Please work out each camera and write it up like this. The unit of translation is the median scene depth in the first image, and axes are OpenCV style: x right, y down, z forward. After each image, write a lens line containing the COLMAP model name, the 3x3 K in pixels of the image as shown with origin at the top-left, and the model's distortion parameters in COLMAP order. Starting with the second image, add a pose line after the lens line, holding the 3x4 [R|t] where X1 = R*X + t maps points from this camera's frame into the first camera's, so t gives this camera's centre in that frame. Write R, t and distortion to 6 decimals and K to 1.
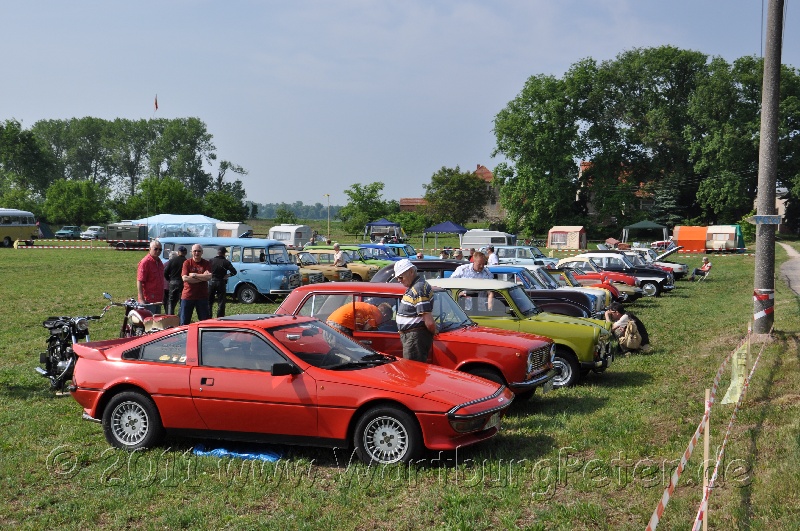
lens RADIAL K [[1098.6, 0, 400.0], [0, 1098.6, 265.5], [0, 0, 1]] dist [0.018529, 0.068569]
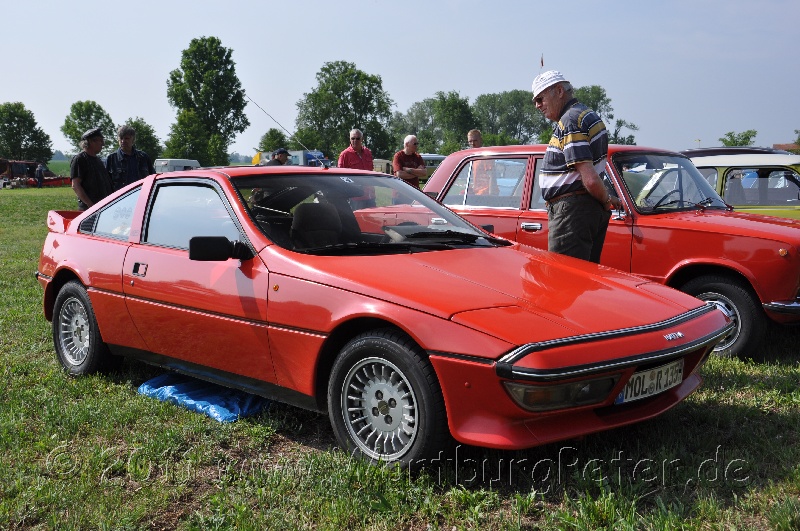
lens RADIAL K [[843.9, 0, 393.6], [0, 843.9, 267.3], [0, 0, 1]] dist [-0.118366, 0.352556]
pose [[0.908416, 0.034589, -0.416633, 0.112179], [-0.004948, 0.997391, 0.072017, 0.063939], [0.418037, -0.063360, 0.906218, 0.581458]]
